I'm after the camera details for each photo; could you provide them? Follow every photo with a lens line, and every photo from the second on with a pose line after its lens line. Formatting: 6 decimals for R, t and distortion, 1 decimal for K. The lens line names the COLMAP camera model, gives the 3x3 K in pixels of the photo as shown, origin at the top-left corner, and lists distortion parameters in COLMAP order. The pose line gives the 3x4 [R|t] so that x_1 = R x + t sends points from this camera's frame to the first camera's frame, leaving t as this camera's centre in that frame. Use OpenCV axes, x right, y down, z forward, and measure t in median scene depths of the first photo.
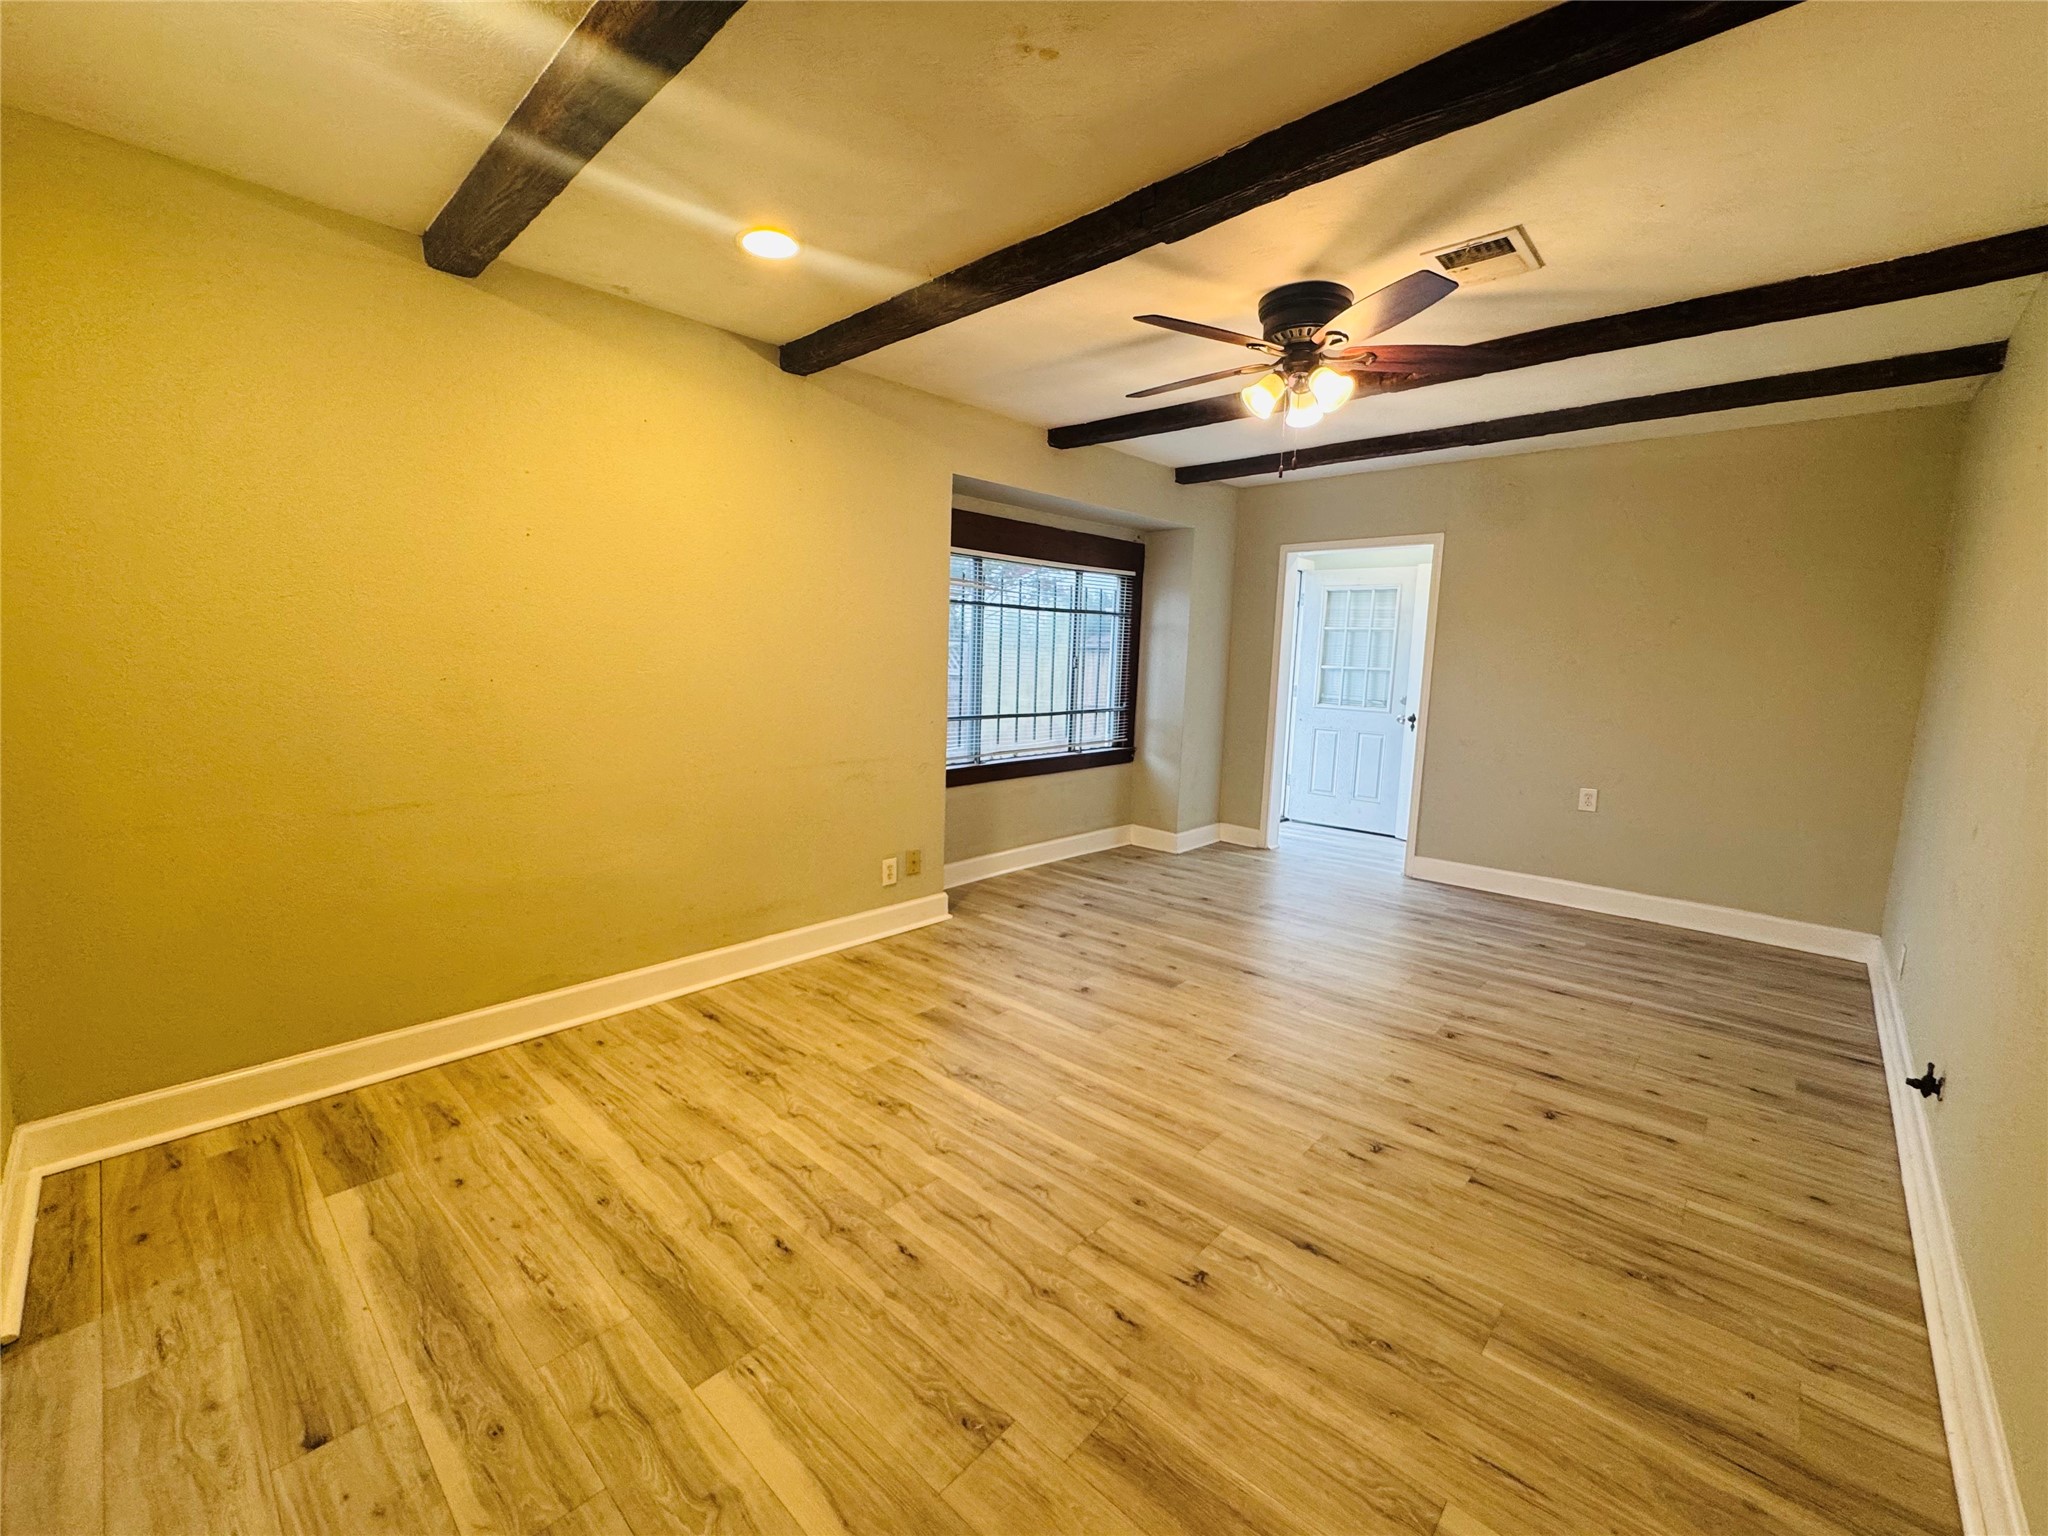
lens RADIAL K [[843.1, 0, 1018.7], [0, 843.1, 765.3], [0, 0, 1]] dist [-0.000707, 0.000313]
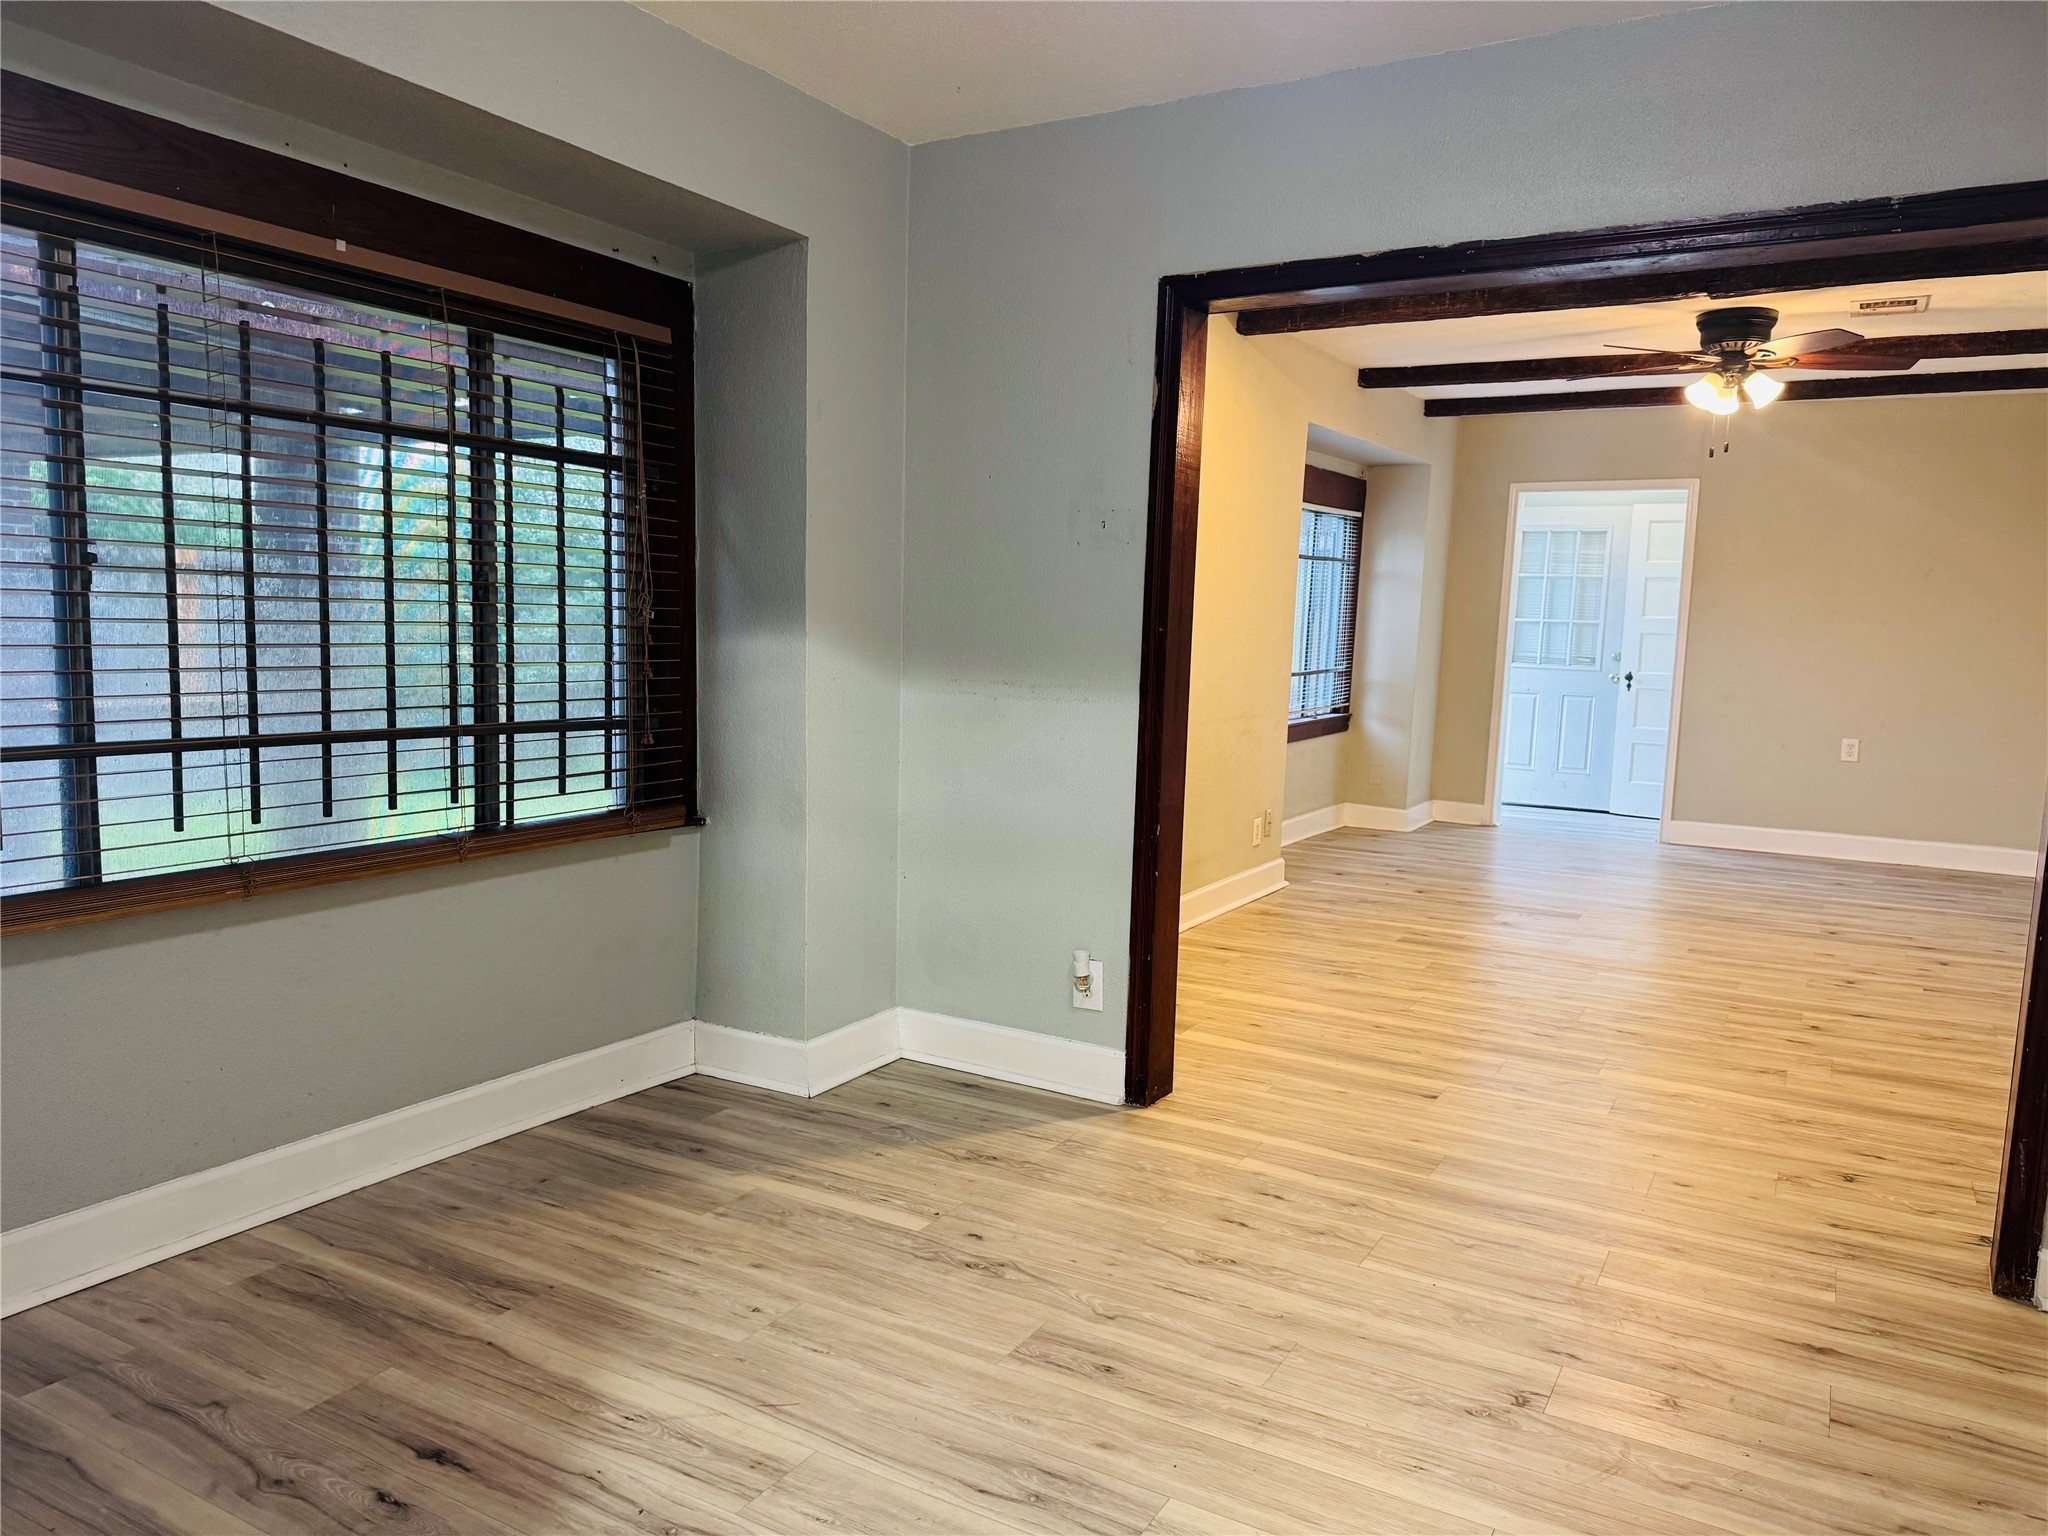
lens RADIAL K [[1430.9, 0, 1012.9], [0, 1430.9, 776.2], [0, 0, 1]] dist [0.116578, -0.183823]
pose [[0.975225, -0.024736, 0.219826, -1.026602], [0.026731, 0.999624, -0.006107, 0.083821], [-0.219593, 0.011832, 0.975520, -0.719475]]
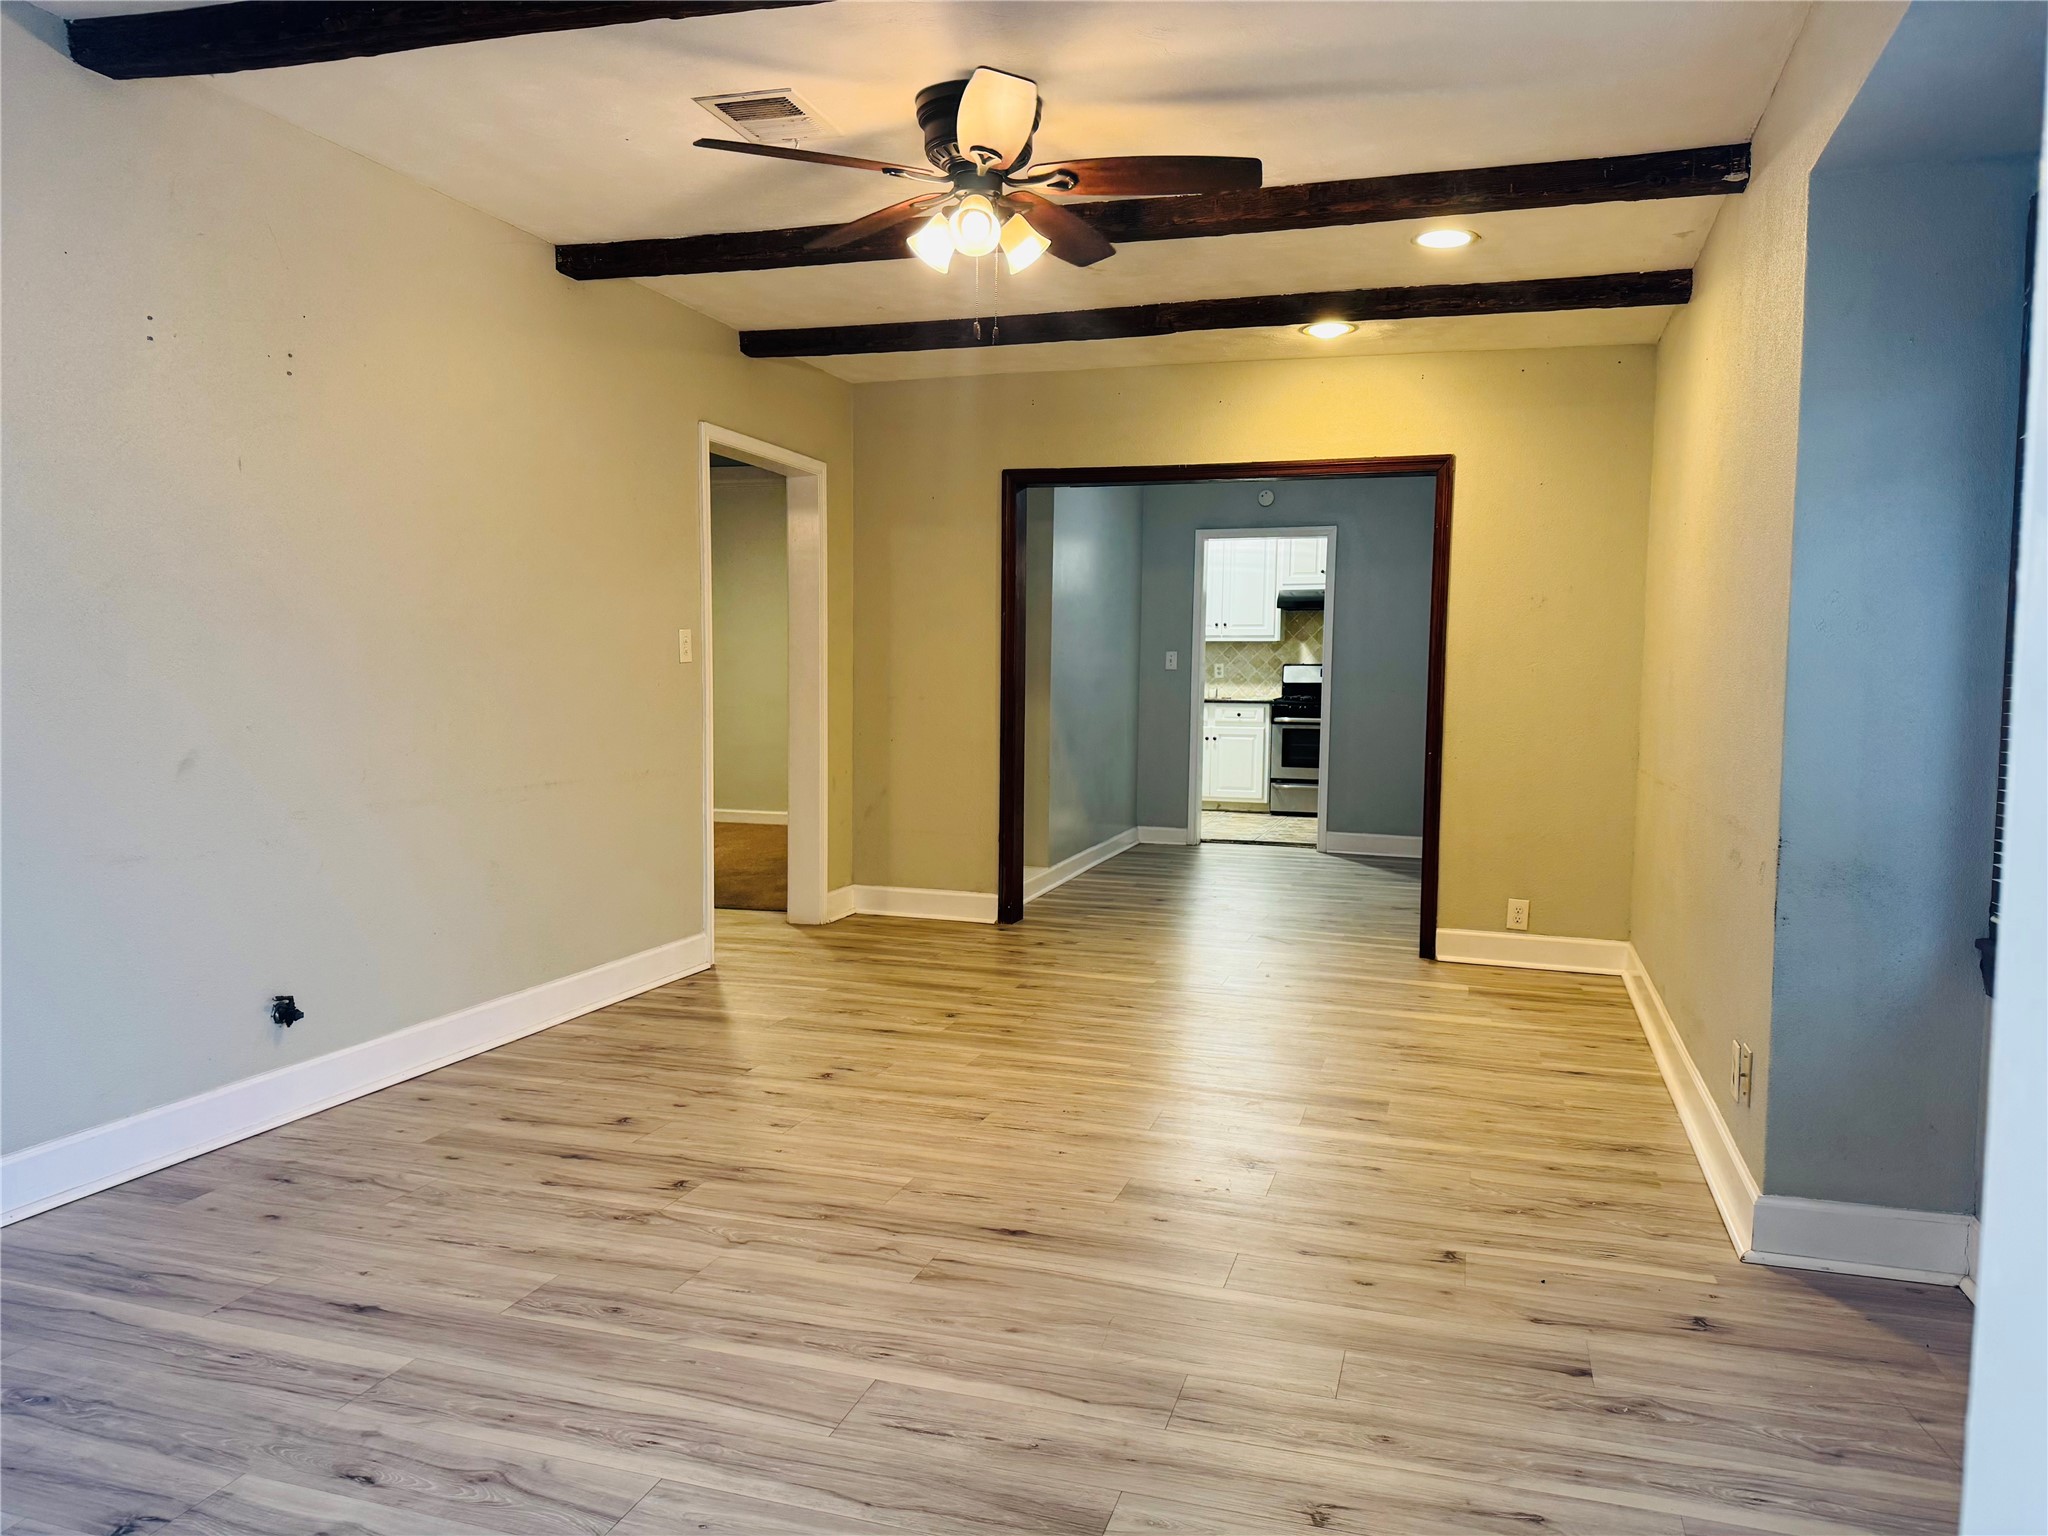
lens RADIAL K [[1430.1, 0, 1049.2], [0, 1430.1, 773.0], [0, 0, 1]] dist [0.152463, -0.180235]
pose [[-0.894724, -0.007788, -0.446552, 0.743878], [-0.097002, 0.979369, 0.177276, -0.195211], [0.435959, 0.201930, -0.877020, 1.984366]]
